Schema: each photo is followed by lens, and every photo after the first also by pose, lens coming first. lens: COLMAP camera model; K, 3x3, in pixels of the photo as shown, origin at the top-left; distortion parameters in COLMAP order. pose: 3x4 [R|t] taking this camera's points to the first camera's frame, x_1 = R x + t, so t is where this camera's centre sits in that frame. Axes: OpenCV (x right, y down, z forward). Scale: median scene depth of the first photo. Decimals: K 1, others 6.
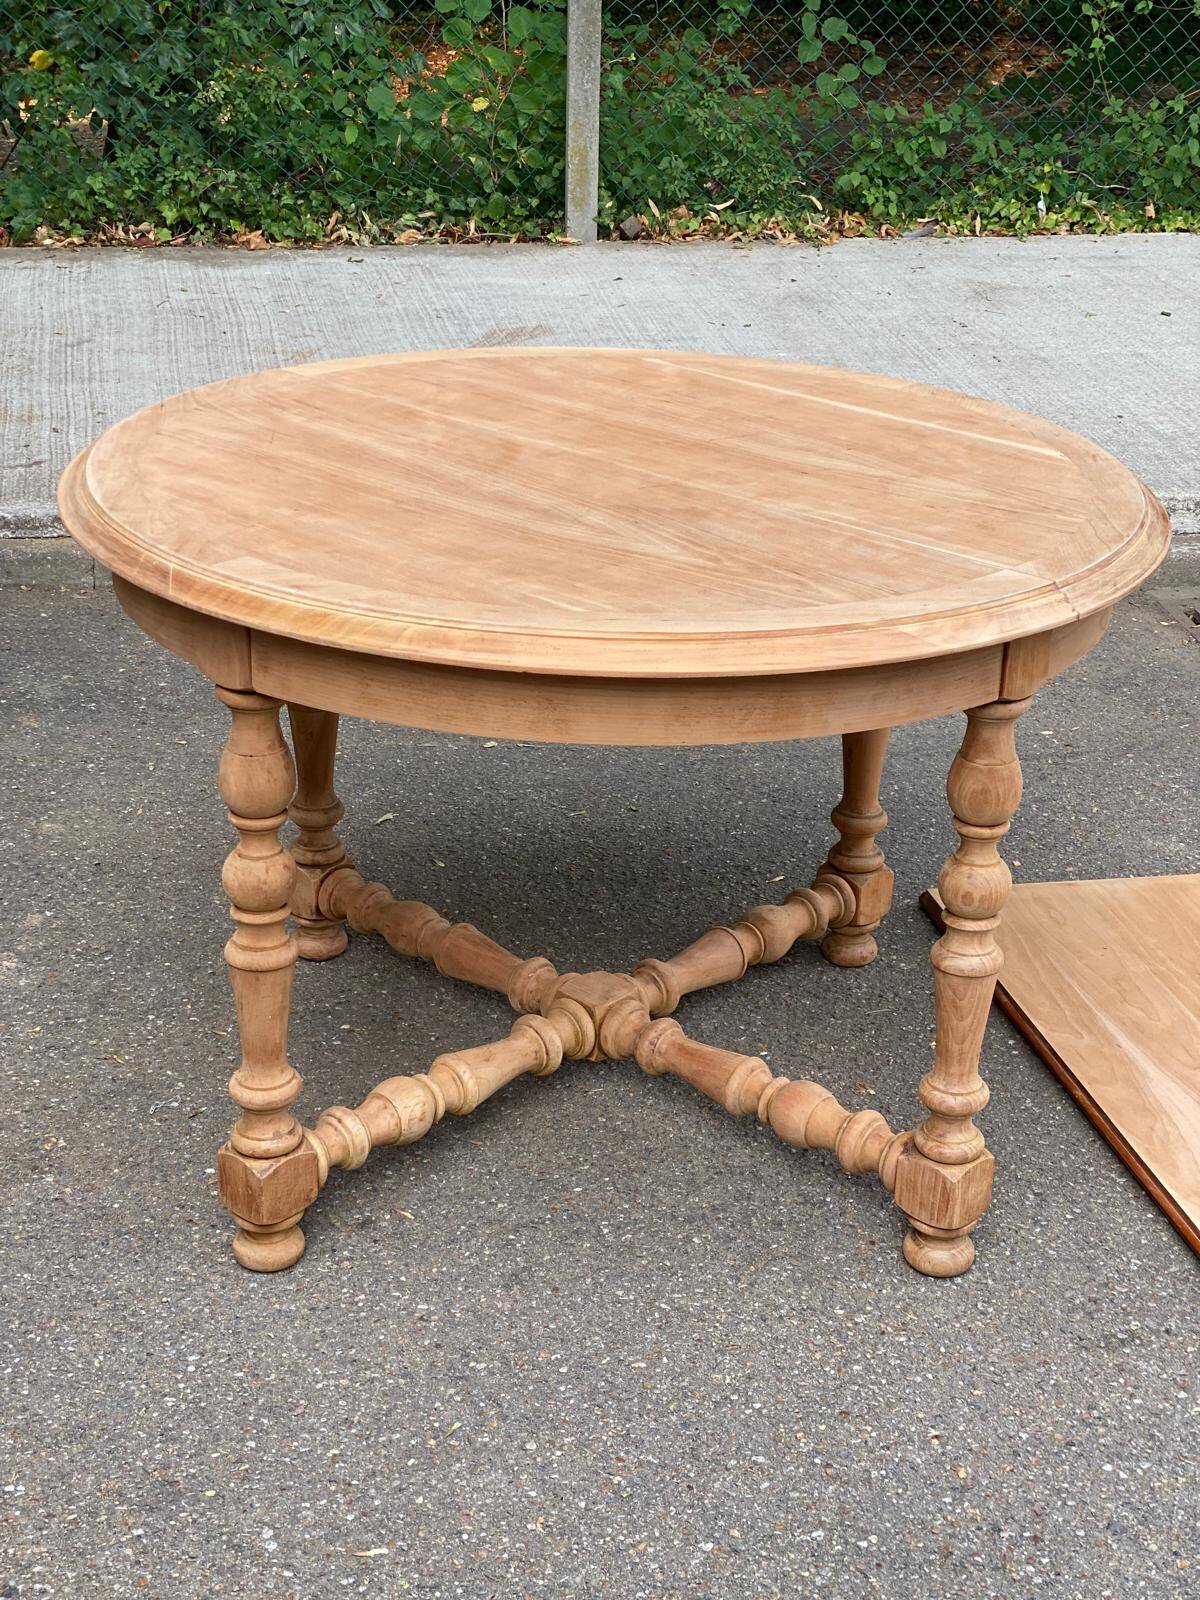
lens RADIAL K [[2337.8, 0, 595.0], [0, 2337.8, 818.3], [0, 0, 1]] dist [0.234734, -0.763602]
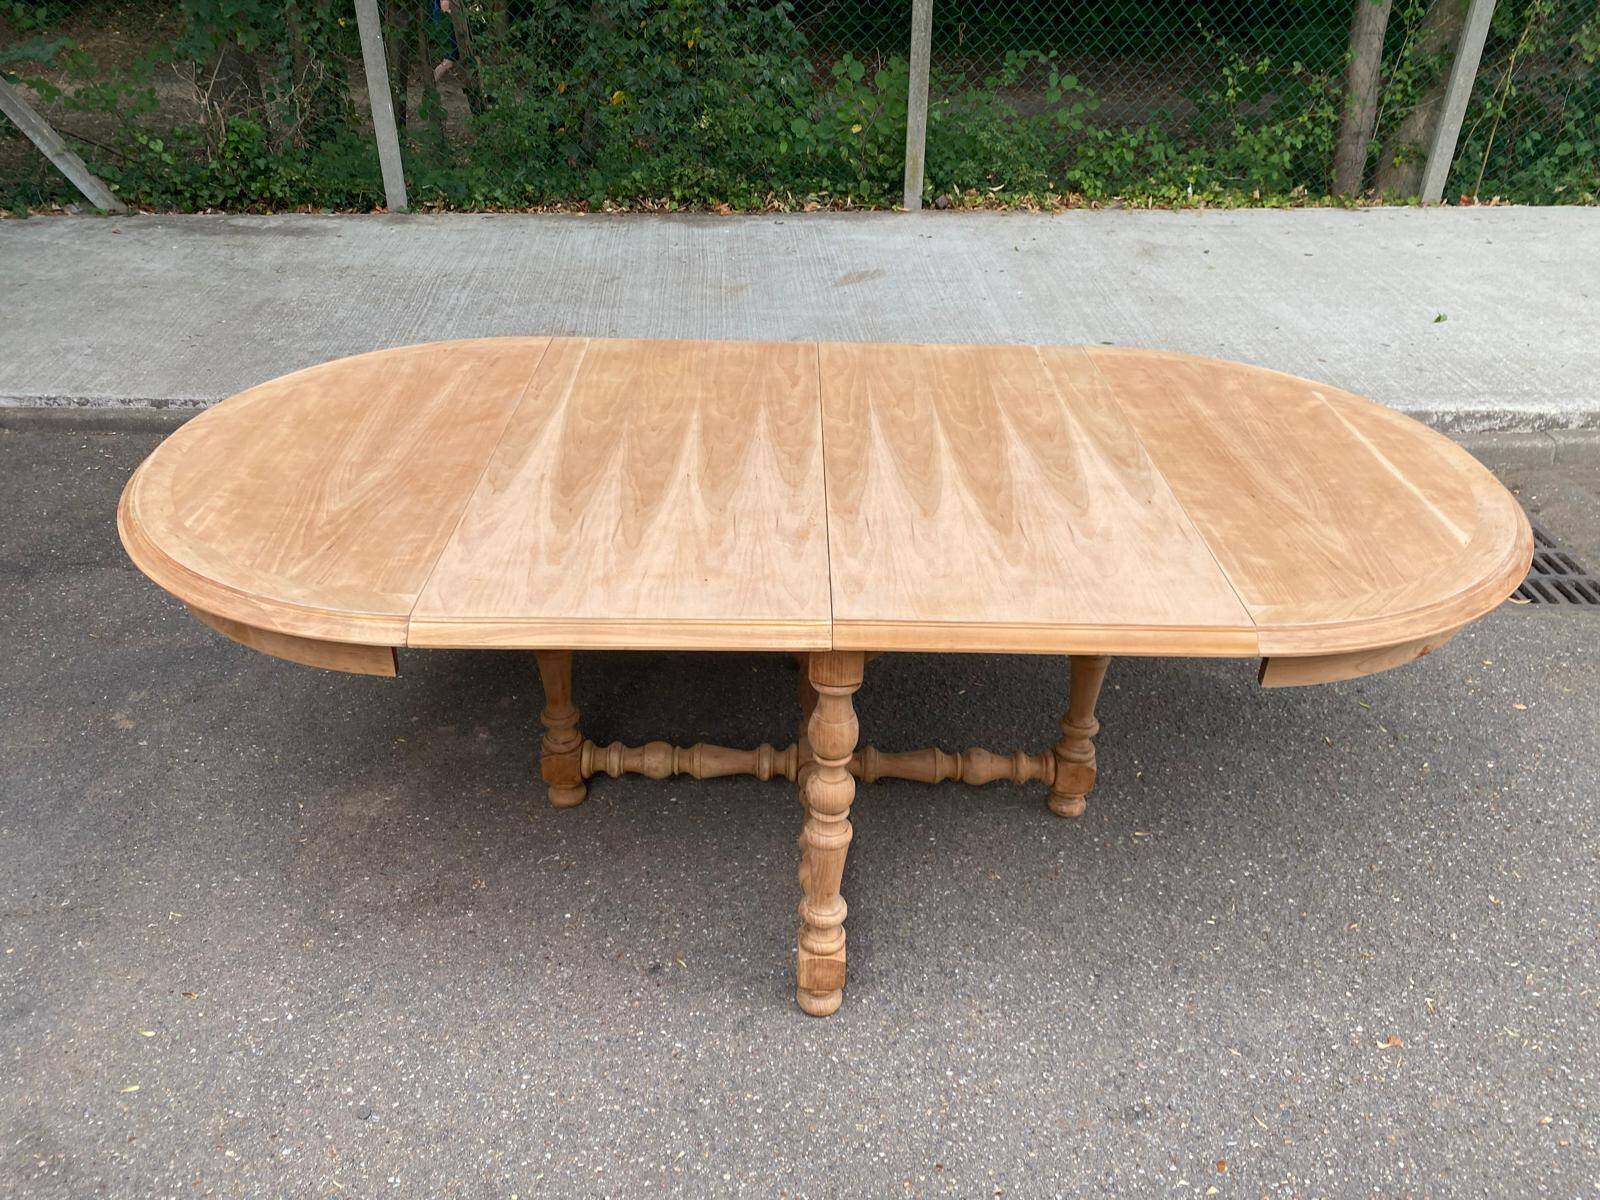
lens RADIAL K [[1212.5, 0, 784.5], [0, 1212.5, 600.1], [0, 0, 1]] dist [0.004688, -0.002093]
pose [[0.990741, 0.053141, -0.124931, 0.028312], [-0.038596, 0.992489, 0.116087, -0.062981], [0.130162, -0.110190, 0.985351, 0.090295]]
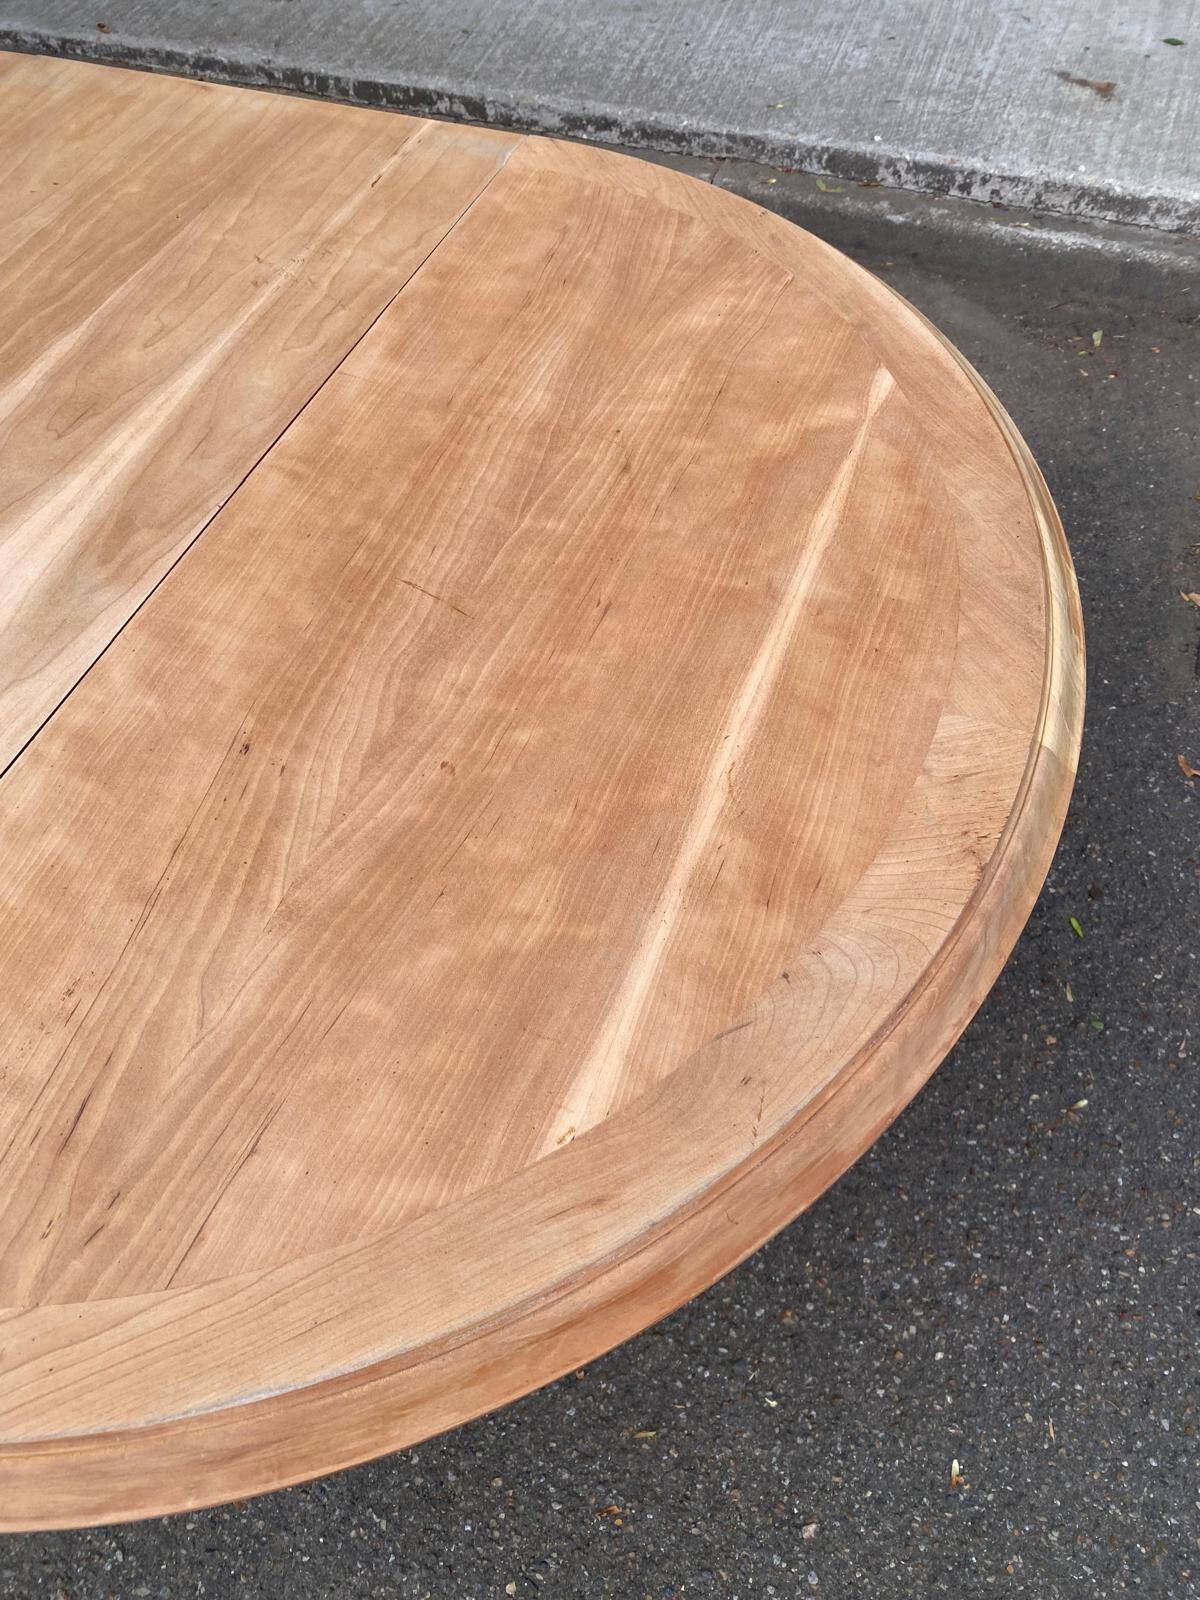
lens RADIAL K [[1223.6, 0, 624.1], [0, 1223.6, 760.4], [0, 0, 1]] dist [0.010176, -0.011187]
pose [[0.881031, 0.340135, -0.328774, 0.162911], [-0.135102, 0.846966, 0.514194, -0.116138], [0.453355, -0.408603, 0.792157, 0.314309]]
